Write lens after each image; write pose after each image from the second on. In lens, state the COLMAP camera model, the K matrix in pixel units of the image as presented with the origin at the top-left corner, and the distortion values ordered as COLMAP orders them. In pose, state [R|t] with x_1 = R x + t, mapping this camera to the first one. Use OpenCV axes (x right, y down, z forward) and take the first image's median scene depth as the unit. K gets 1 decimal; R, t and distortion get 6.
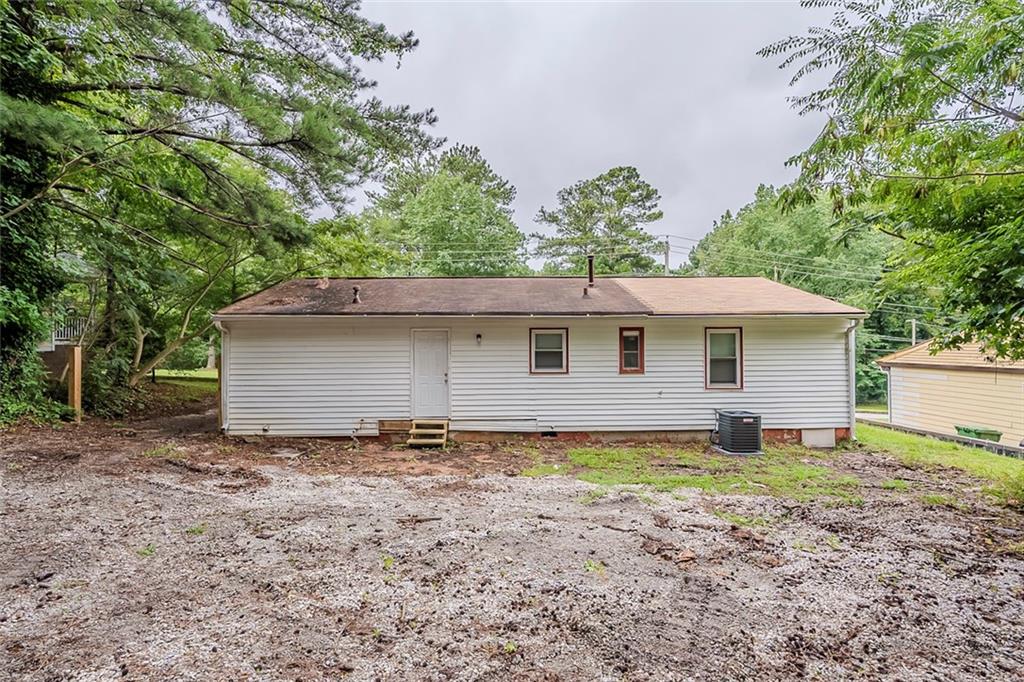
lens RADIAL K [[468.8, 0, 507.3], [0, 468.8, 339.0], [0, 0, 1]] dist [-0.004755, 0.000722]
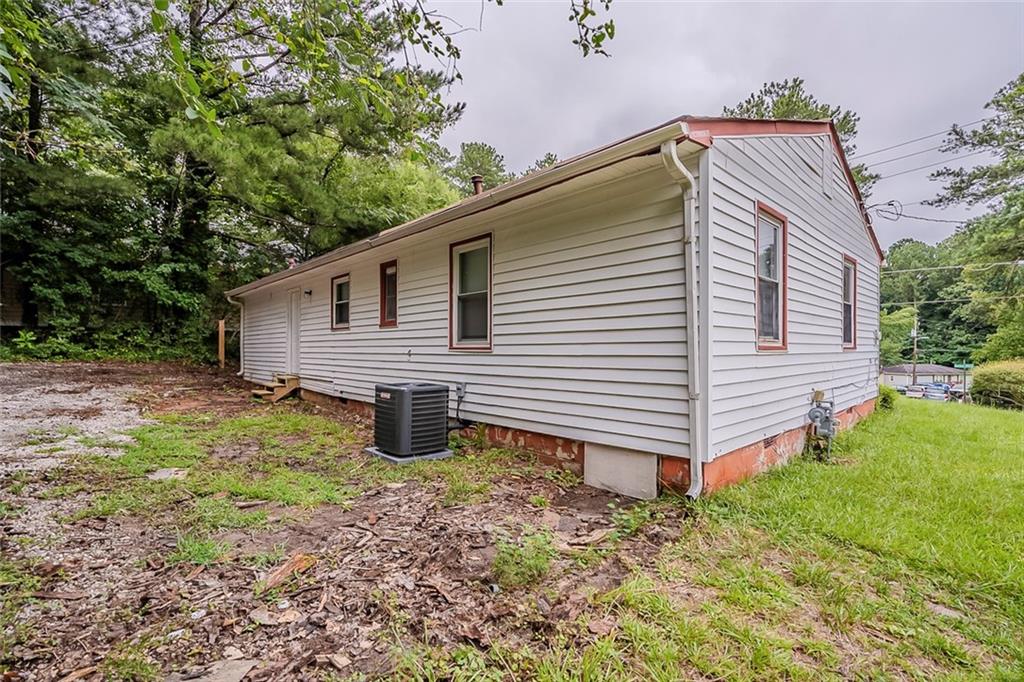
lens RADIAL K [[465.6, 0, 512.0], [0, 465.6, 341.0], [0, 0, 1]] dist [-0.001776, -0.000196]
pose [[0.658737, -0.008873, -0.752321, 0.922401], [0.007142, 0.999959, -0.005540, 0.101375], [0.752339, -0.001723, 0.658773, 0.673829]]
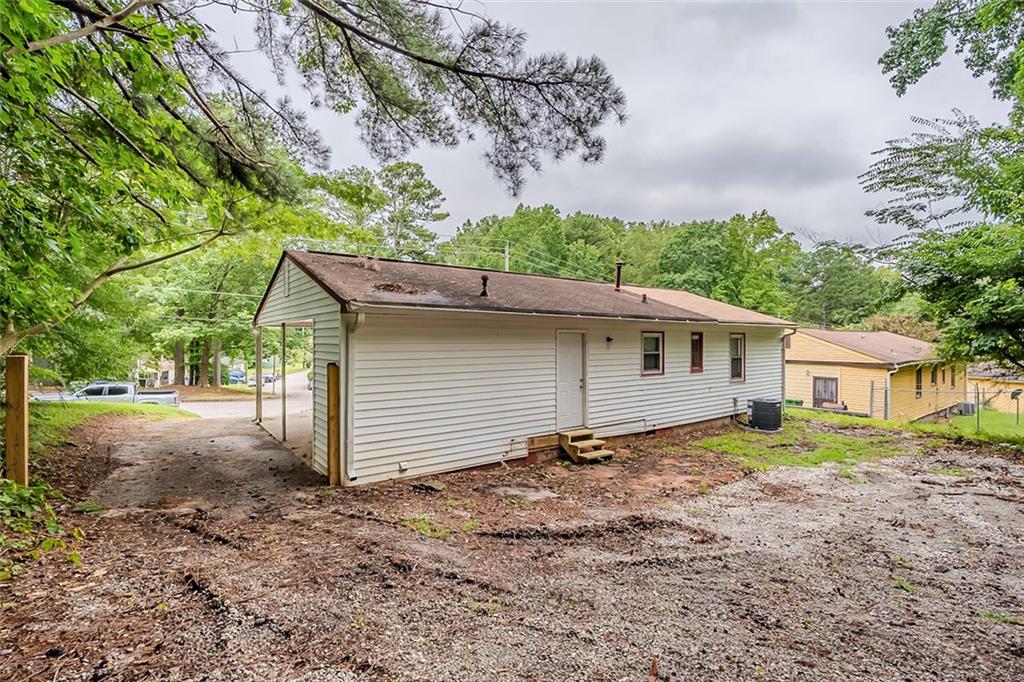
lens RADIAL K [[468.8, 0, 507.3], [0, 468.8, 339.0], [0, 0, 1]] dist [-0.004755, 0.000722]
pose [[0.817119, 0.007106, 0.576425, -0.778209], [-0.013797, 0.999879, 0.007232, -0.010001], [-0.576304, -0.013862, 0.817118, 0.328942]]
